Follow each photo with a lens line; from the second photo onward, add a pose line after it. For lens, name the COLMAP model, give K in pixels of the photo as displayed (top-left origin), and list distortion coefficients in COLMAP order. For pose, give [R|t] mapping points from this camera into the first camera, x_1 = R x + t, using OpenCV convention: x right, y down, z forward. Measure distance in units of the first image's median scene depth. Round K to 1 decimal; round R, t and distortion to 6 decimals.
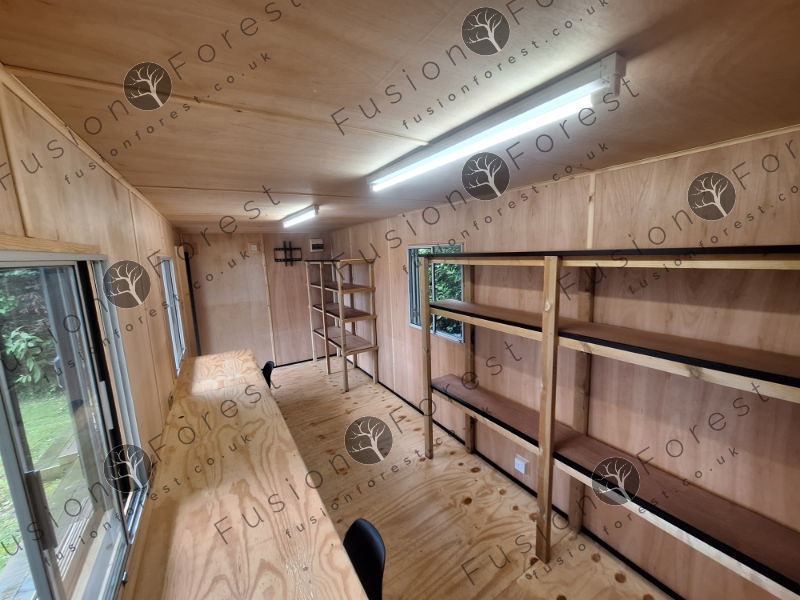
lens RADIAL K [[314.8, 0, 404.8], [0, 314.8, 299.4], [0, 0, 1]] dist [-0.000813, 0.000219]
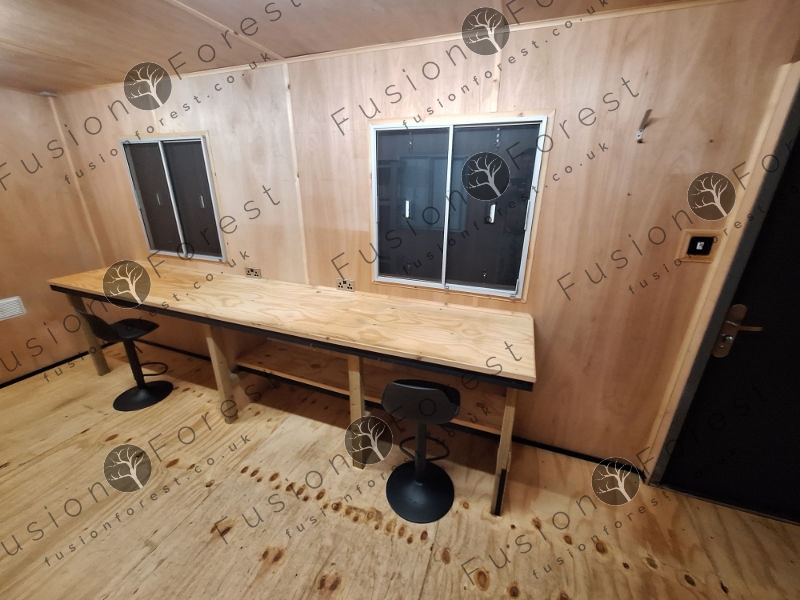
lens RADIAL K [[314.8, 0, 402.1], [0, 314.8, 293.4], [0, 0, 1]] dist [-0.000813, 0.000219]
pose [[-0.790124, 0.233193, -0.566855, -0.254753], [-0.076821, 0.879837, 0.469027, -0.122716], [0.608114, 0.414136, -0.677266, 1.529836]]
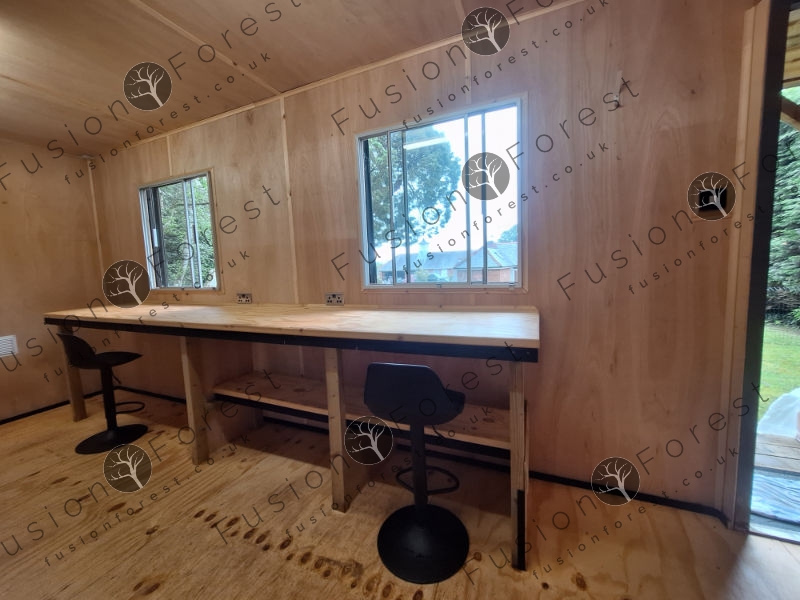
lens RADIAL K [[314.8, 0, 402.5], [0, 314.8, 296.0], [0, 0, 1]] dist [-0.000813, 0.000219]
pose [[-0.816854, 0.118613, -0.564517, -0.311398], [-0.022518, 0.971328, 0.236673, 0.068125], [0.576404, 0.206040, -0.790763, 1.581343]]
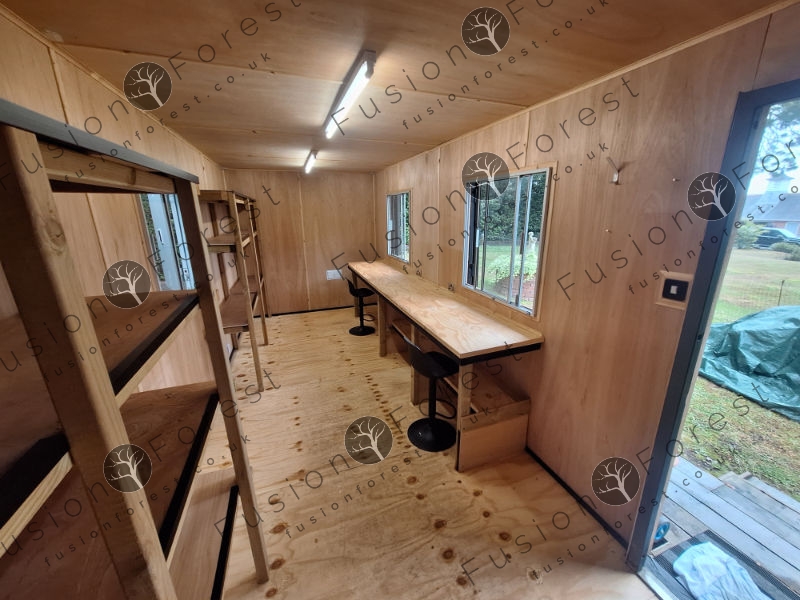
lens RADIAL K [[314.8, 0, 404.6], [0, 314.8, 295.8], [0, 0, 1]] dist [-0.000813, 0.000219]
pose [[-0.980011, -0.012412, 0.198557, -0.689883], [0.069310, 0.914223, 0.399240, -0.200134], [-0.186481, 0.405022, -0.895088, 1.982781]]
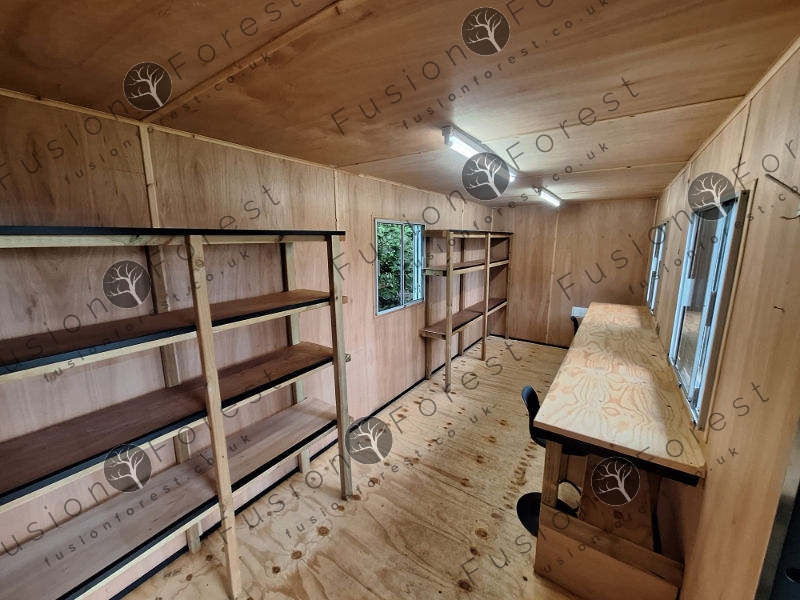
lens RADIAL K [[314.8, 0, 403.4], [0, 314.8, 294.9], [0, 0, 1]] dist [-0.000813, 0.000219]
pose [[-0.402655, -0.126523, 0.906565, -1.088497], [0.158479, 0.965808, 0.205180, -0.182414], [-0.901528, 0.226288, -0.368837, 1.768390]]
